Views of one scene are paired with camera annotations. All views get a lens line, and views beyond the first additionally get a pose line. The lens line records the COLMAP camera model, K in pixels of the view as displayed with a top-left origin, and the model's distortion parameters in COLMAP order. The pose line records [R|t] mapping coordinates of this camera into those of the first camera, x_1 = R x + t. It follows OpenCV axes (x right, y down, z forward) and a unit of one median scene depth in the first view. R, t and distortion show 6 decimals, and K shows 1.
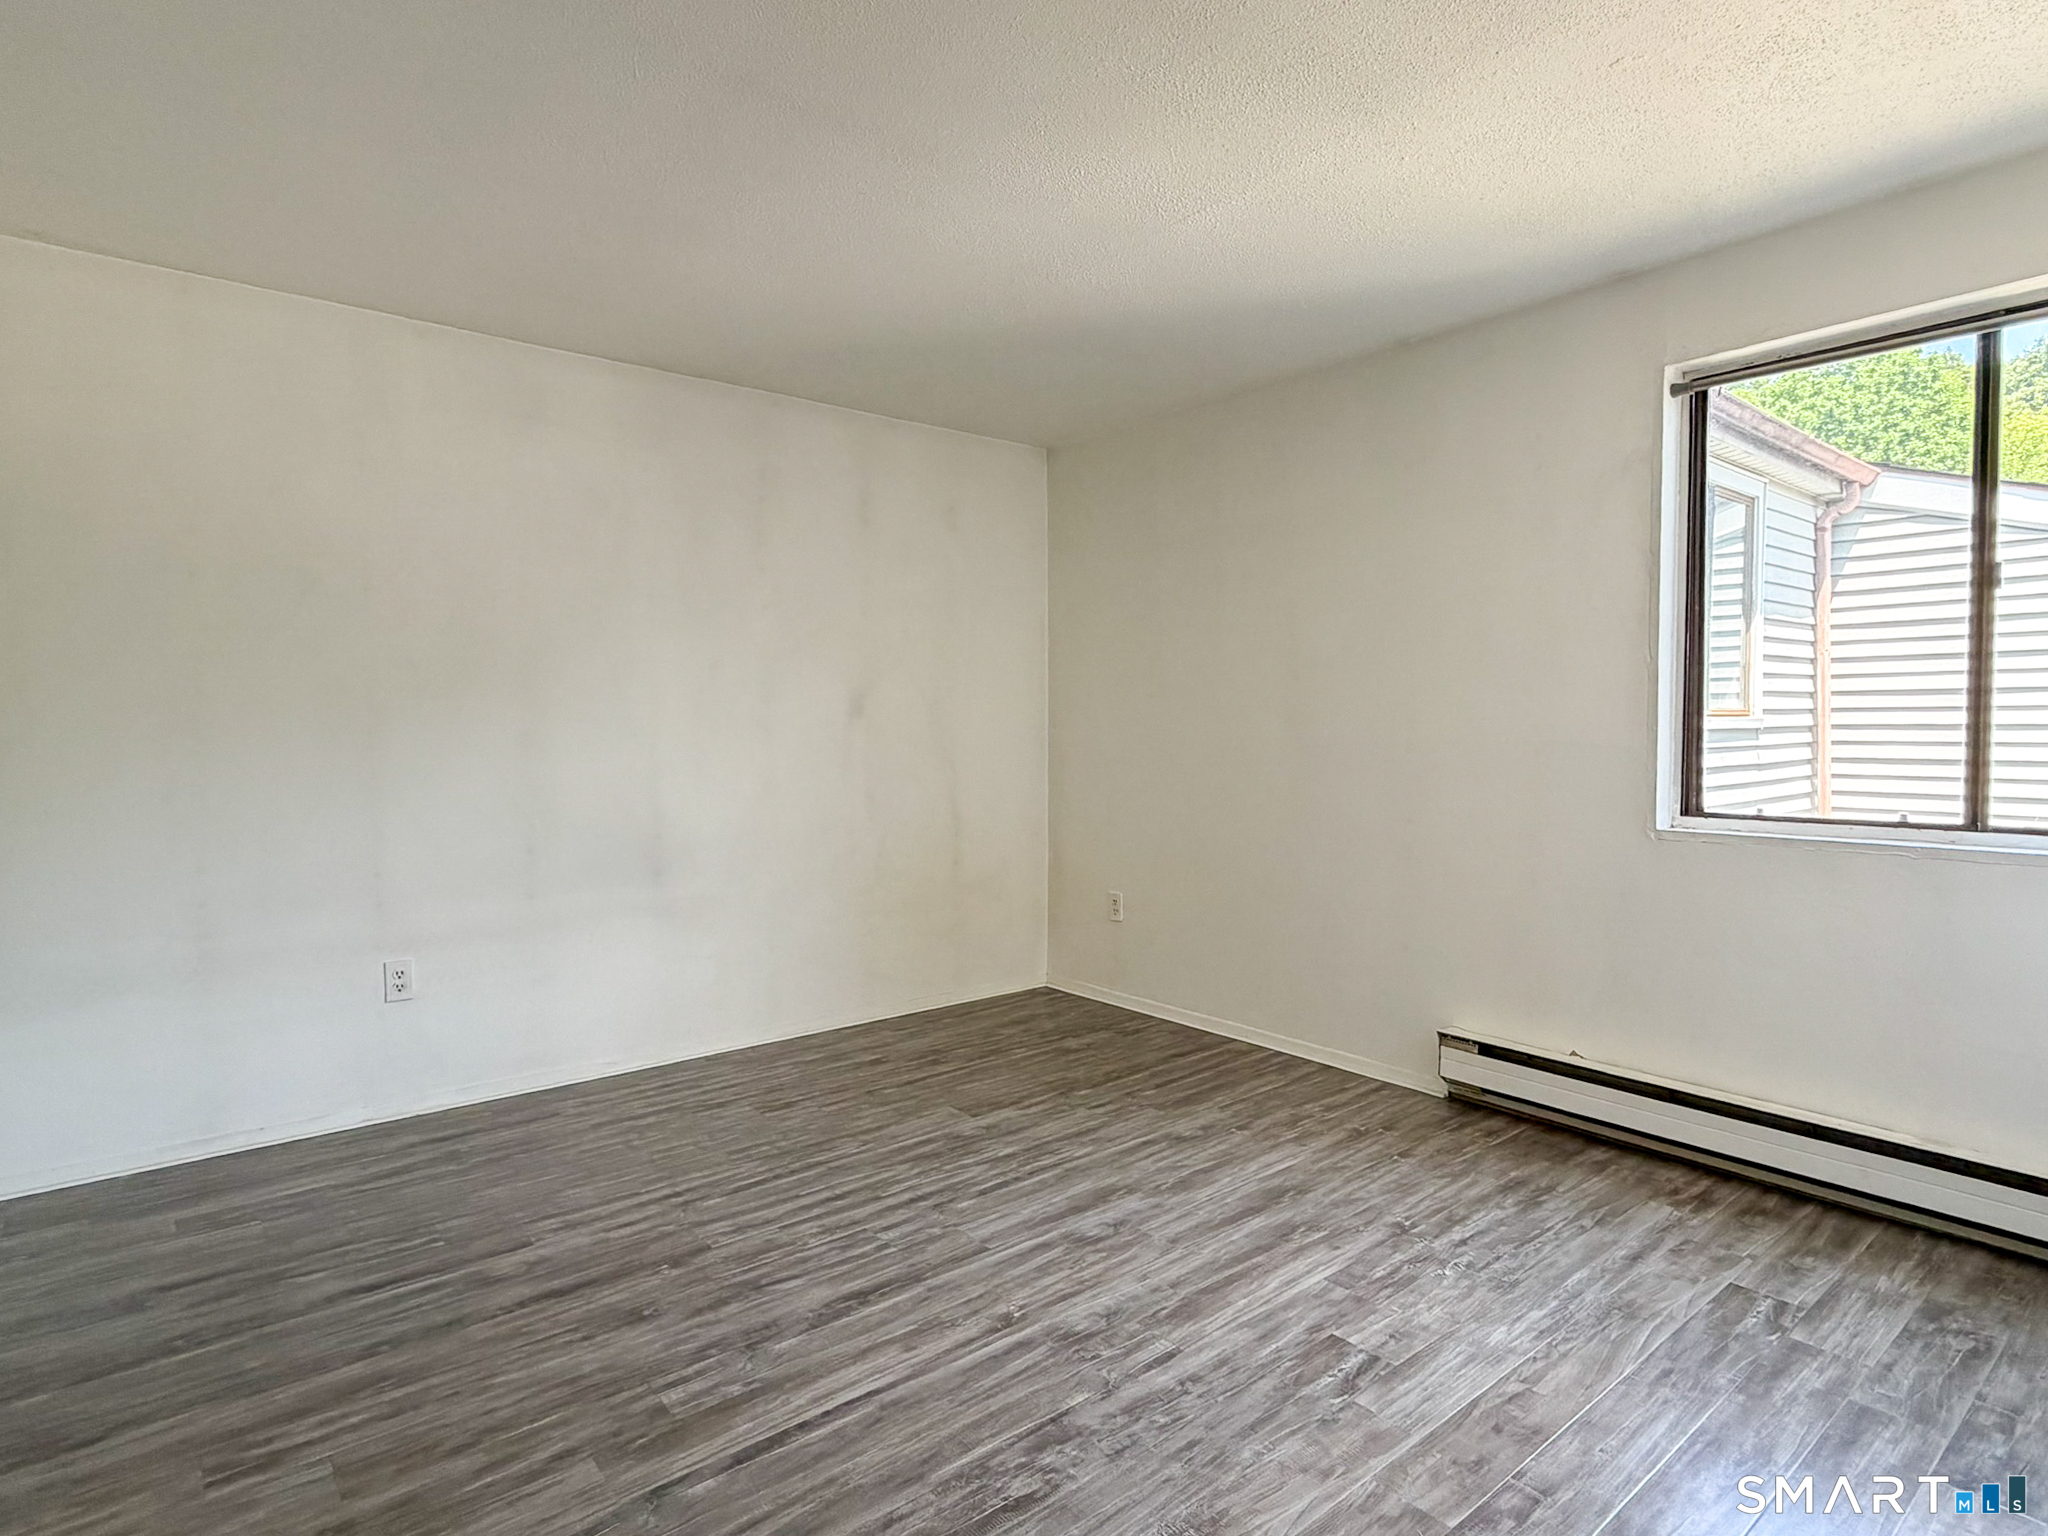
lens RADIAL K [[1105.1, 0, 1002.4], [0, 1105.1, 760.3], [0, 0, 1]] dist [0.003212, -0.000019]
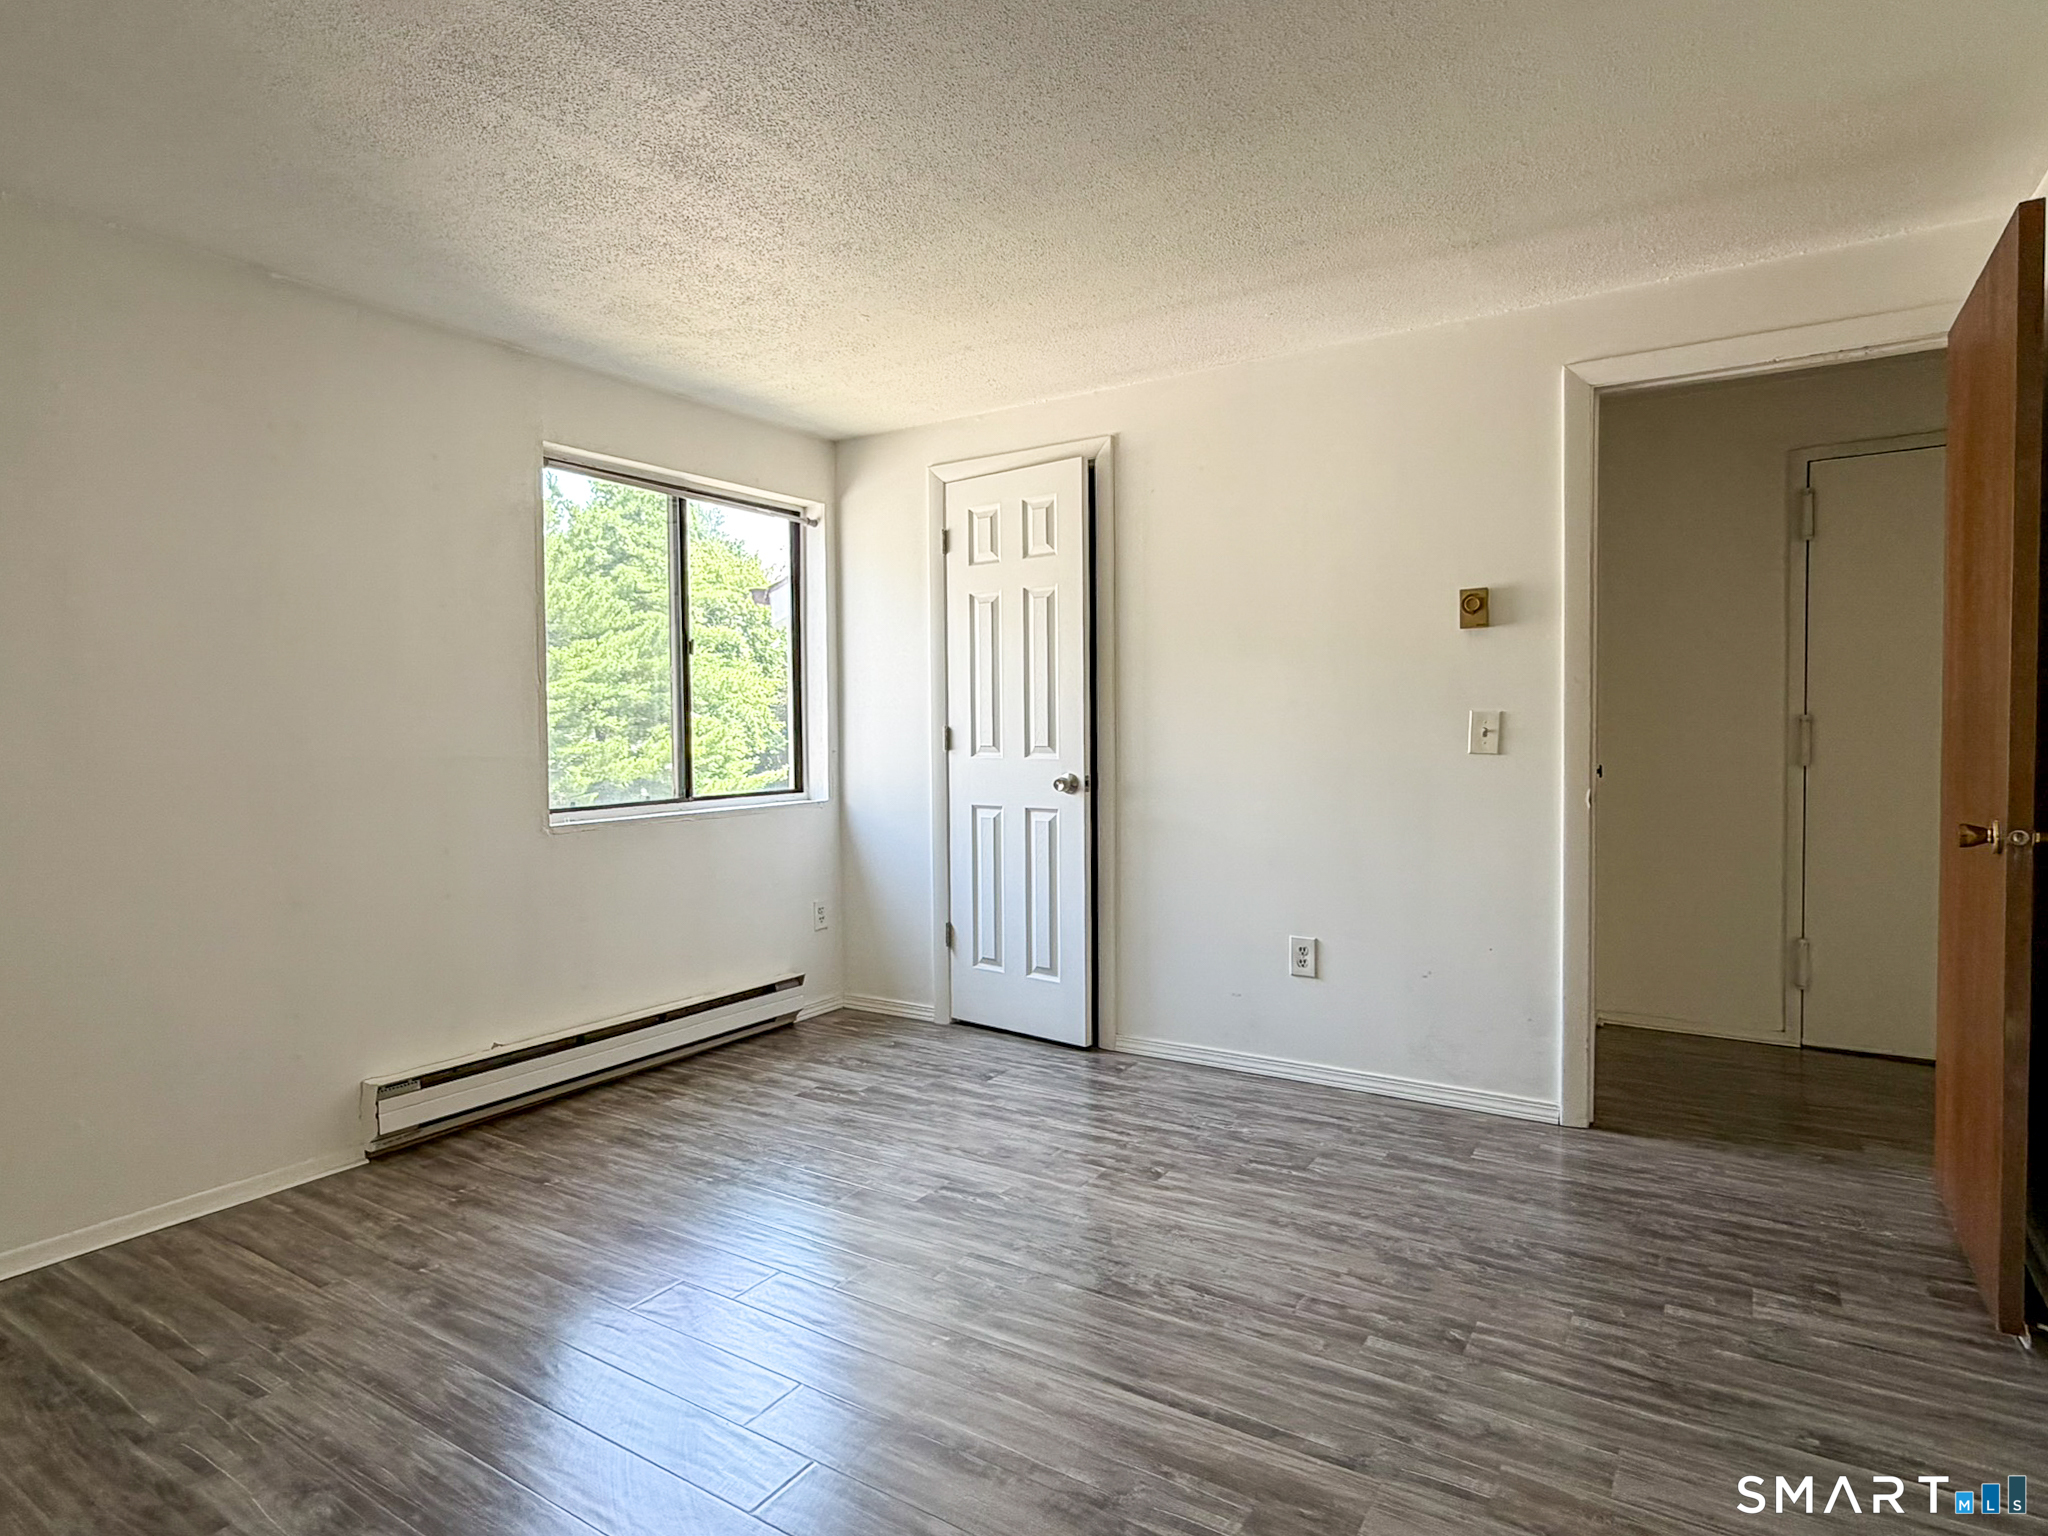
lens RADIAL K [[1105.1, 0, 1004.2], [0, 1105.1, 770.0], [0, 0, 1]] dist [0.003212, -0.000019]
pose [[-0.305609, -0.031298, 0.951642, -0.759718], [0.043076, 0.997982, 0.046655, -0.029206], [-0.951182, 0.055251, -0.303644, 1.026221]]
